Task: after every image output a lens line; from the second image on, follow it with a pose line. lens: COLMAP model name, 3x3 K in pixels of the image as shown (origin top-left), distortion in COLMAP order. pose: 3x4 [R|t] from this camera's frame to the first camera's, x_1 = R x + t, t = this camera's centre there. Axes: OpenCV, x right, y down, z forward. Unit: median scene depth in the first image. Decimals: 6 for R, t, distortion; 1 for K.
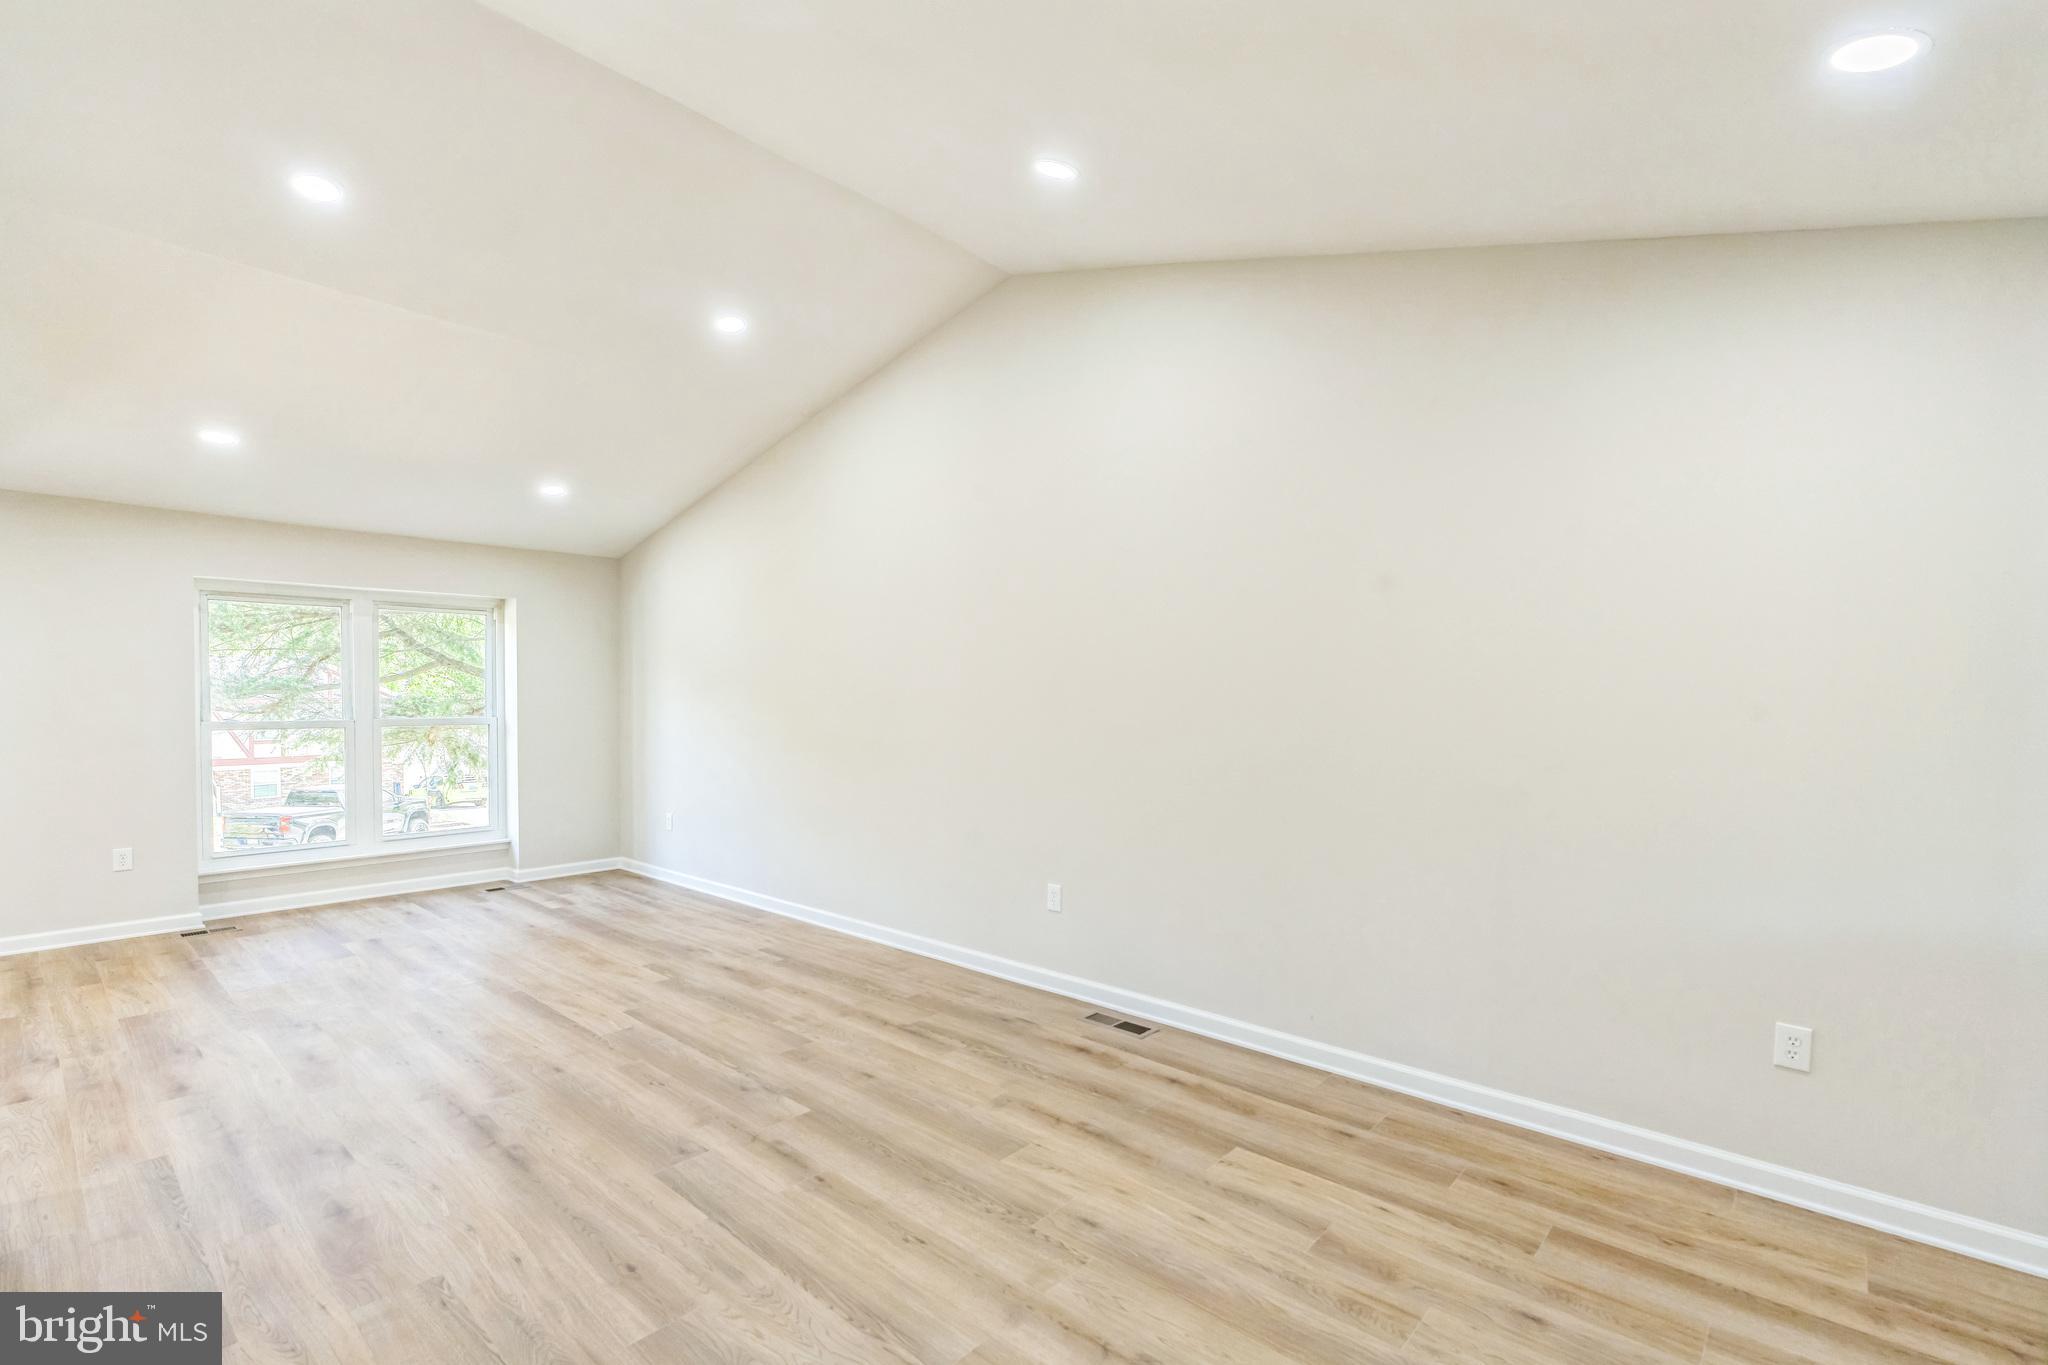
lens RADIAL K [[928.1, 0, 1035.7], [0, 928.1, 722.6], [0, 0, 1]] dist [-0.008119, 0.002907]
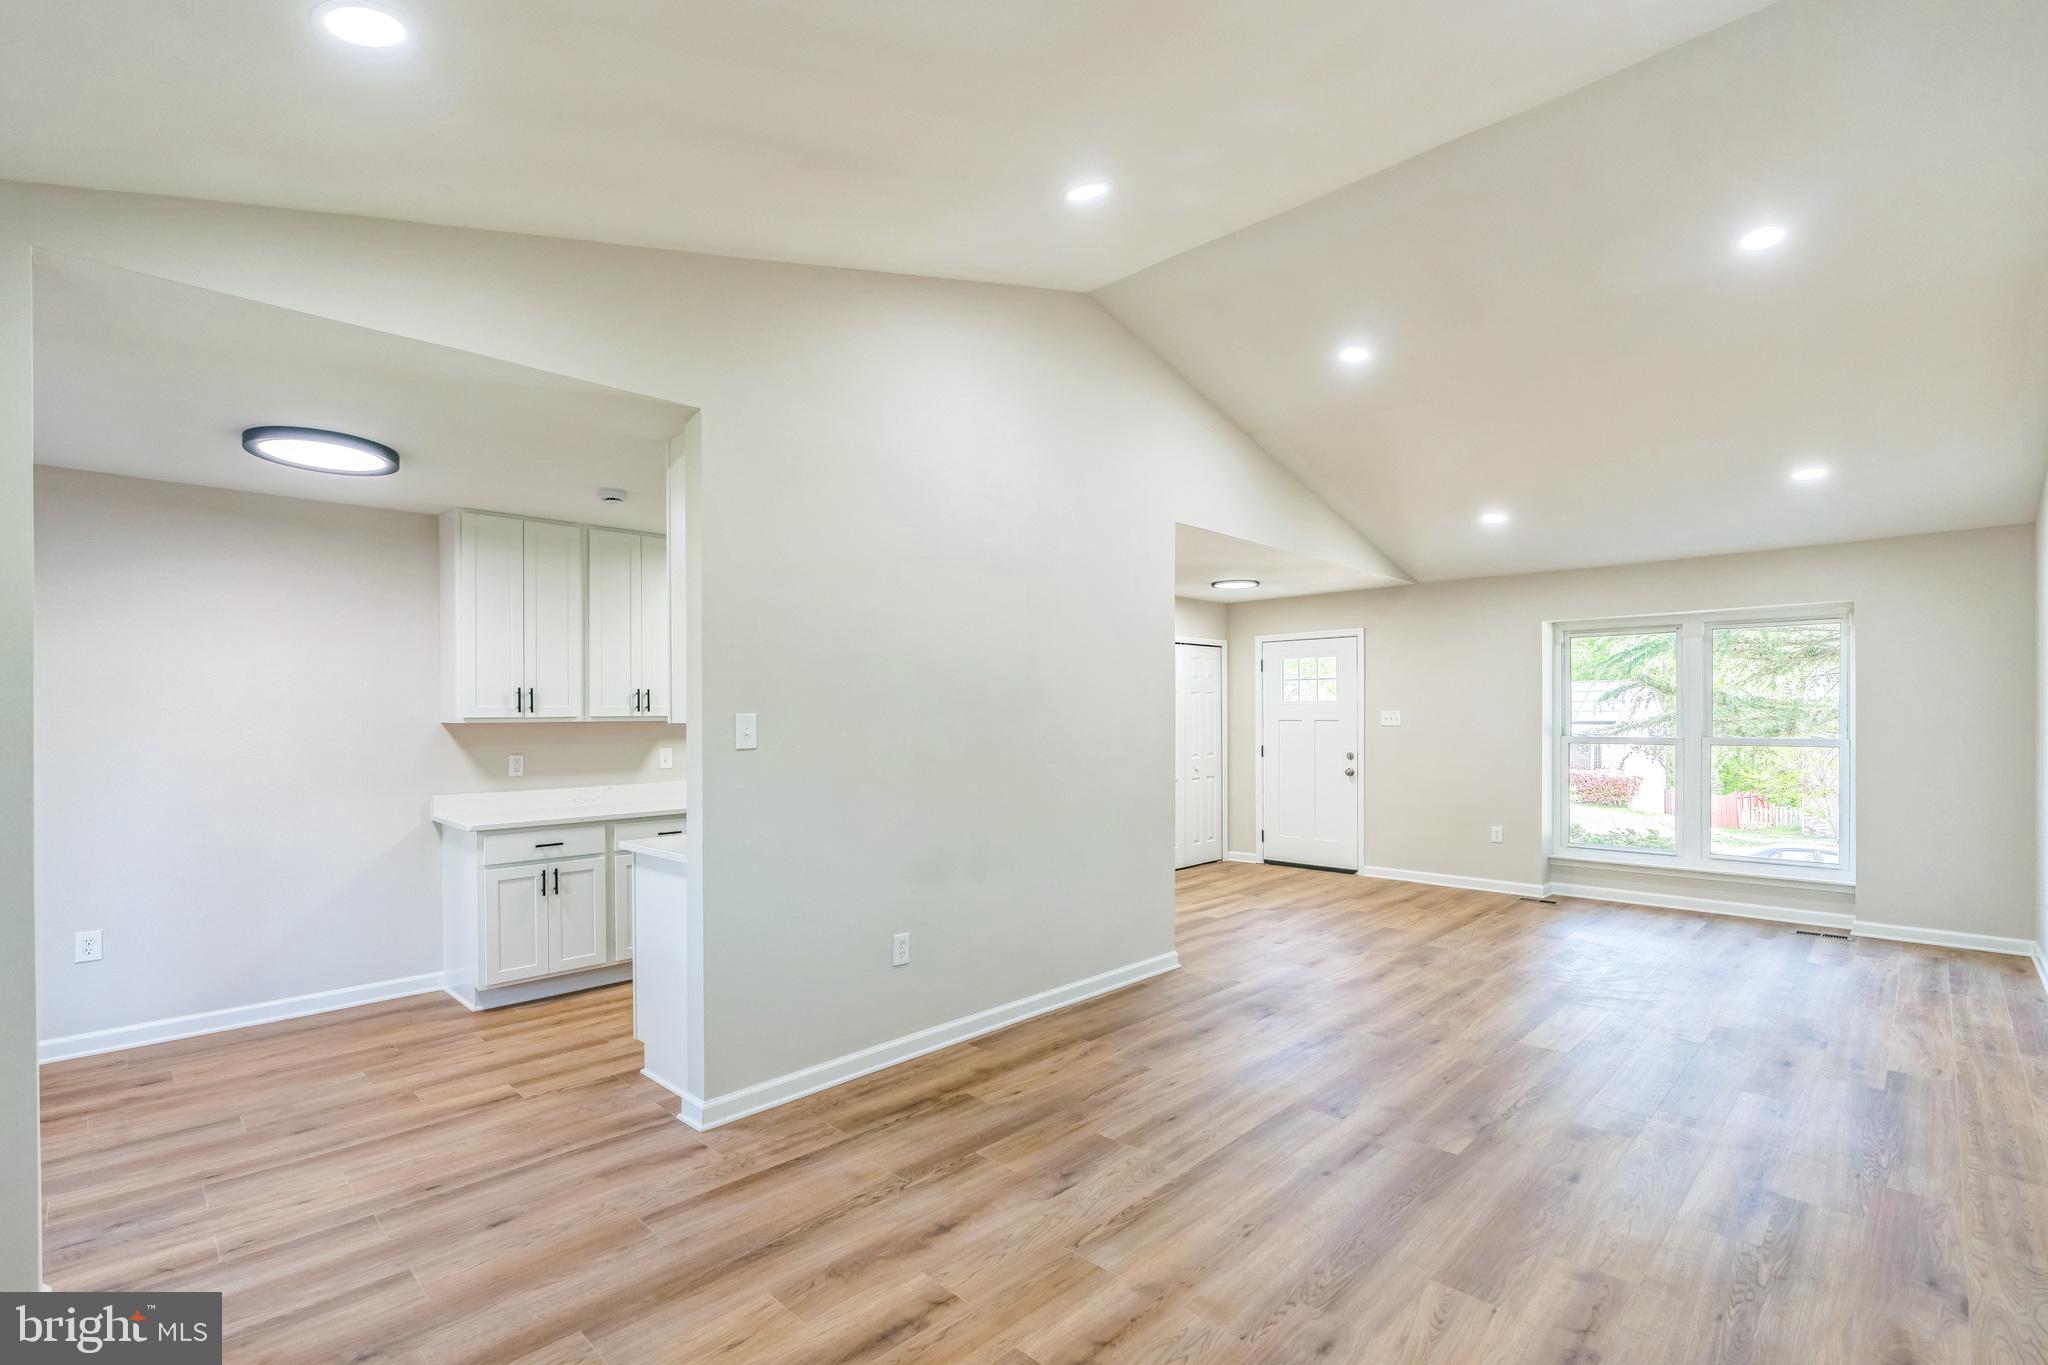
lens RADIAL K [[928.1, 0, 1023.9], [0, 928.1, 720.6], [0, 0, 1]] dist [-0.008119, 0.002907]
pose [[-0.056763, -0.001954, -0.998386, 0.639363], [-0.029975, 0.999551, -0.000252, 0.000563], [0.997938, 0.029912, -0.056796, 0.556423]]
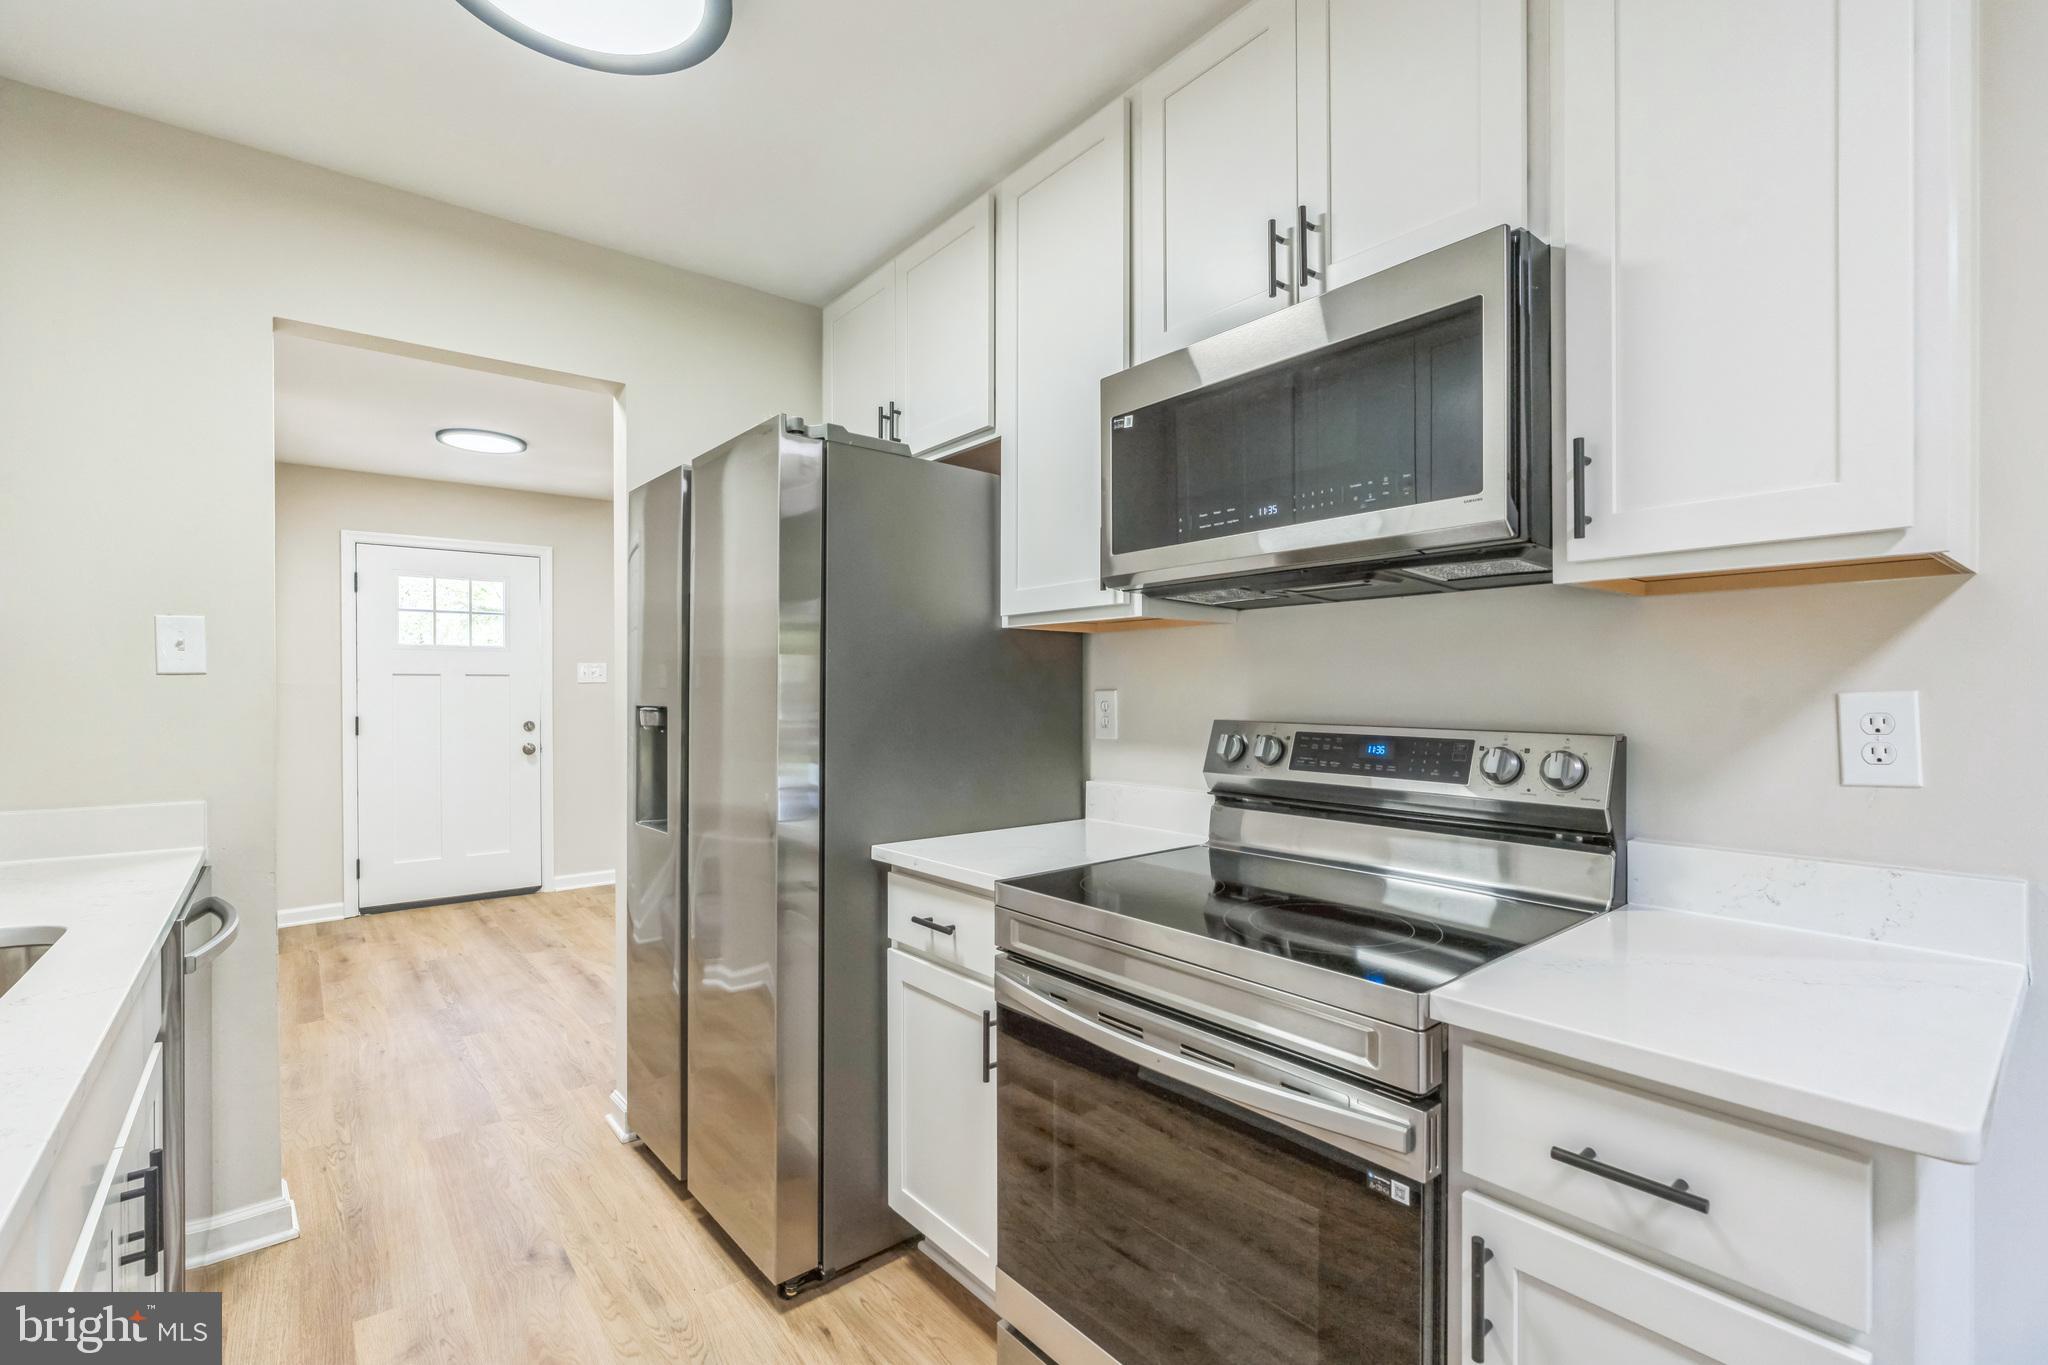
lens RADIAL K [[928.1, 0, 1035.8], [0, 928.1, 683.8], [0, 0, 1]] dist [-0.008119, 0.002907]
pose [[0.985576, -0.015164, -0.168552, -0.562554], [0.008136, 0.999071, -0.042310, 0.066079], [0.169037, 0.040328, 0.984784, -0.206407]]
